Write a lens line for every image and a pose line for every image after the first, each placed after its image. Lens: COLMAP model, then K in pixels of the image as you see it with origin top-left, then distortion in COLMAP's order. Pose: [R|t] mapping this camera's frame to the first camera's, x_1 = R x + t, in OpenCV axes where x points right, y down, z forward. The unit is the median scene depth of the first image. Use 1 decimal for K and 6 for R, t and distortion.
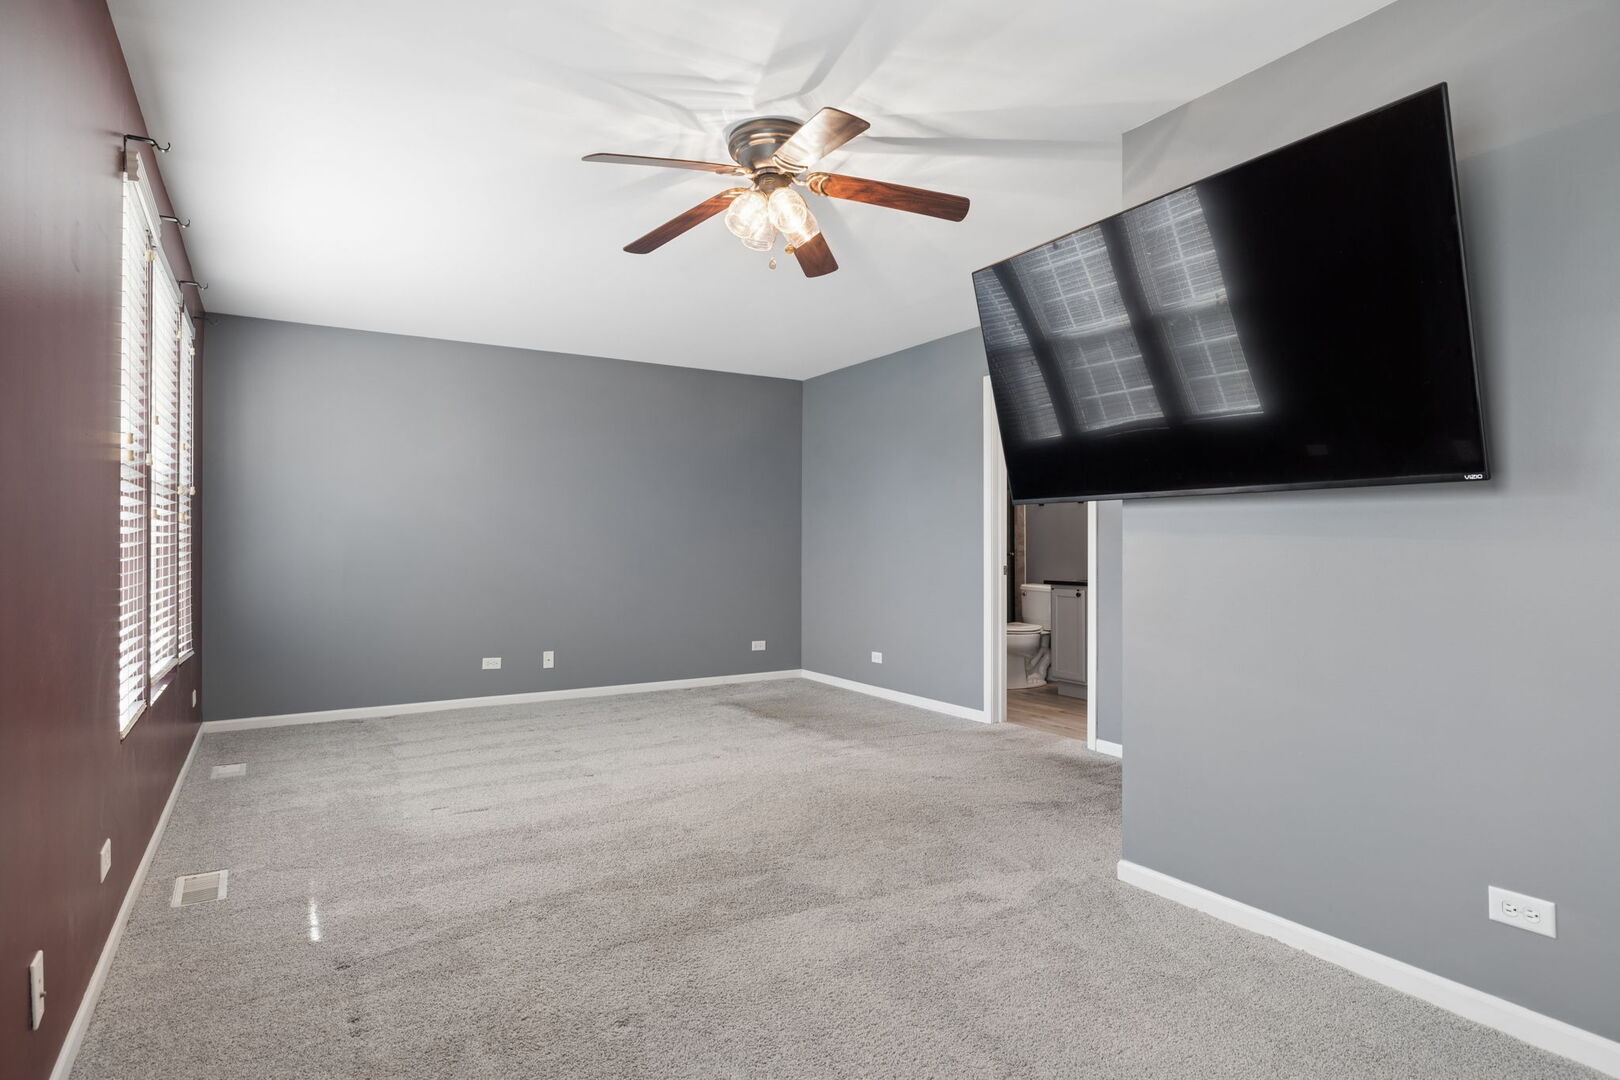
lens RADIAL K [[681.4, 0, 808.1], [0, 681.4, 537.3], [0, 0, 1]] dist [0.000094, 0.000227]
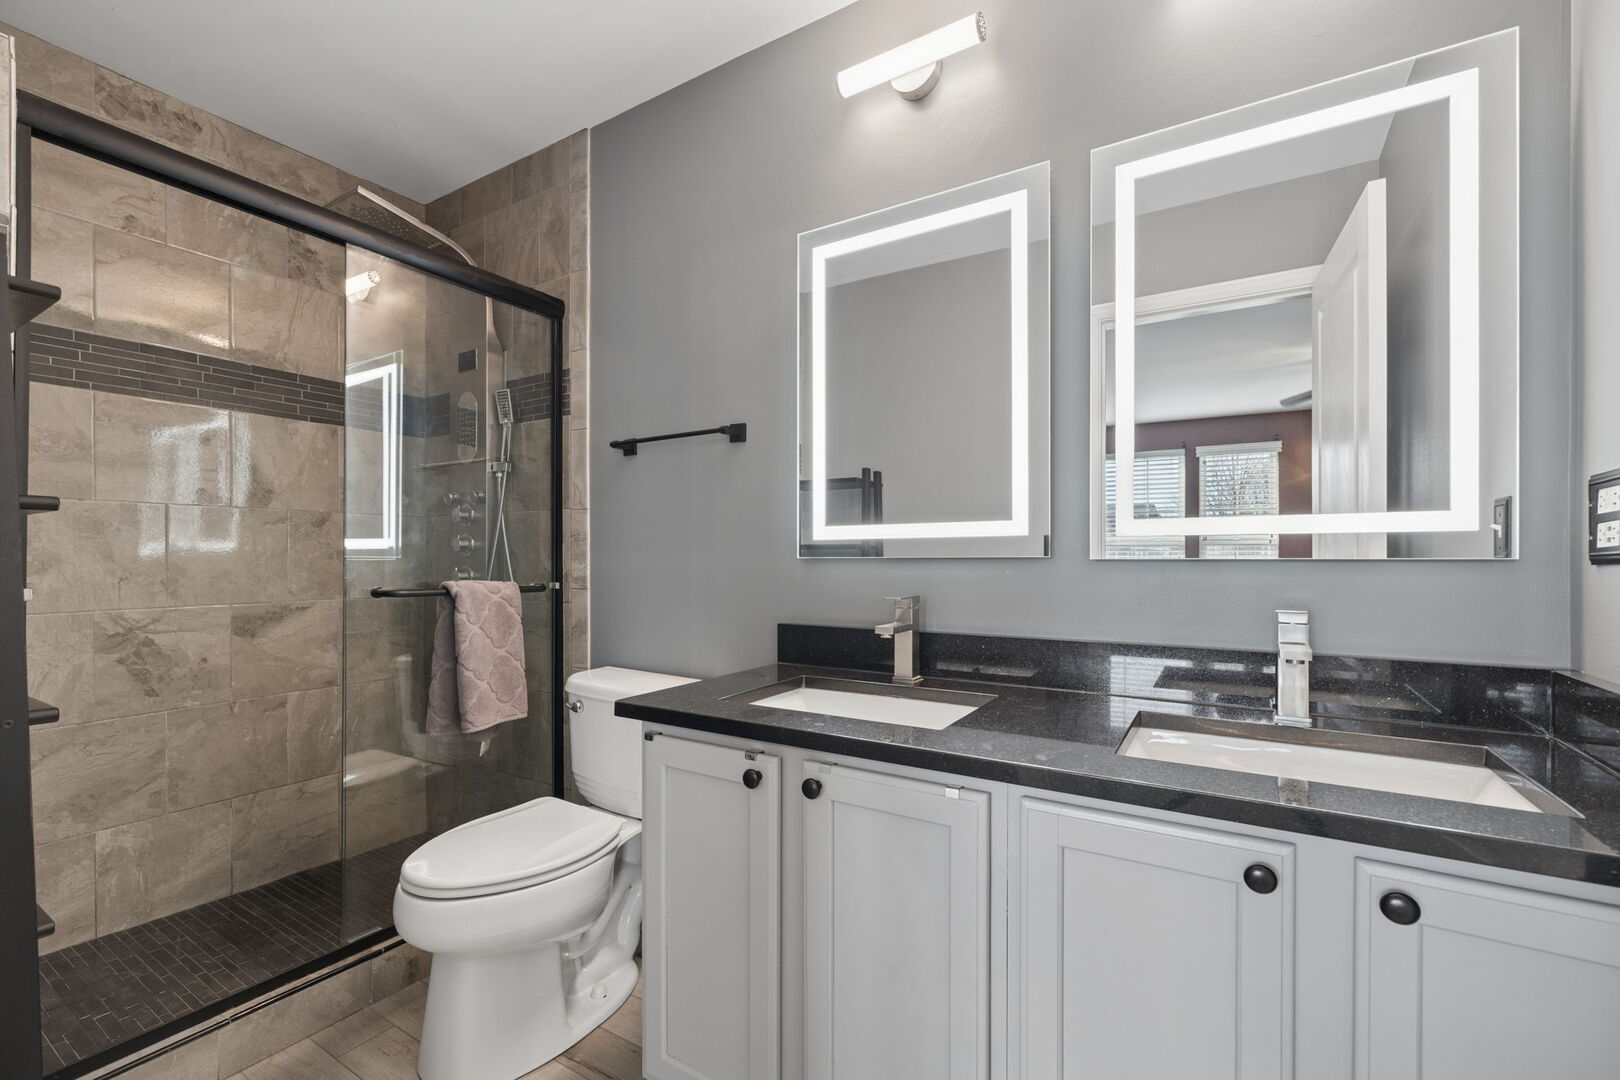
lens RADIAL K [[681.4, 0, 808.1], [0, 681.4, 537.3], [0, 0, 1]] dist [0.000094, 0.000227]
pose [[0.855925, 0.014826, 0.516887, 0.245665], [-0.002743, 0.999705, -0.024132, 0.006998], [-0.517092, 0.019237, 0.855714, 0.664316]]
